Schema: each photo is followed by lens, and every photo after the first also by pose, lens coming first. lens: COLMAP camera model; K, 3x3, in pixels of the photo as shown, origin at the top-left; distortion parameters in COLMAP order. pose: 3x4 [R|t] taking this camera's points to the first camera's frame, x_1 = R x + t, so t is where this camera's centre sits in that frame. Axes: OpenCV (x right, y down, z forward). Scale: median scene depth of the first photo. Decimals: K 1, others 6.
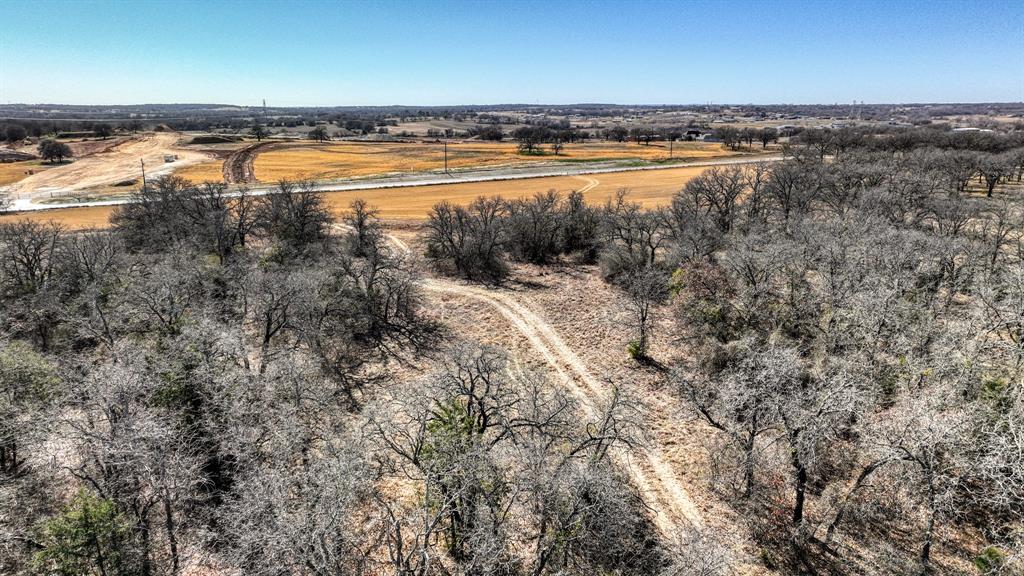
lens RADIAL K [[708.3, 0, 511.6], [0, 708.3, 288.1], [0, 0, 1]] dist [0.001244, 0.011726]
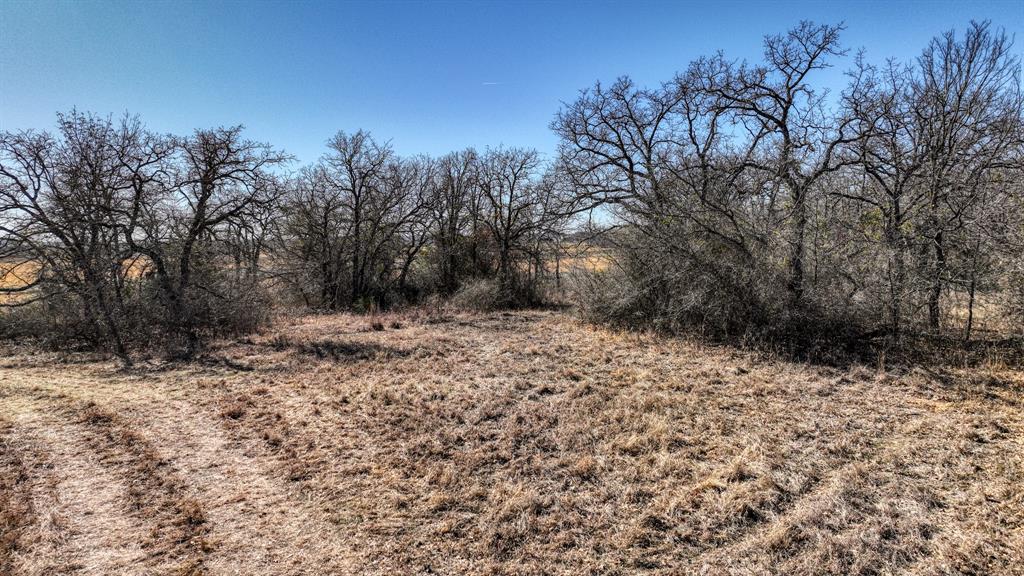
lens RADIAL K [[708.3, 0, 512.0], [0, 708.3, 287.0], [0, 0, 1]] dist [0.001244, 0.011726]
pose [[0.974816, -0.025703, 0.221525, 0.032805], [0.065301, 0.982695, -0.173337, 0.019018], [-0.213236, 0.183437, 0.959625, 0.731247]]
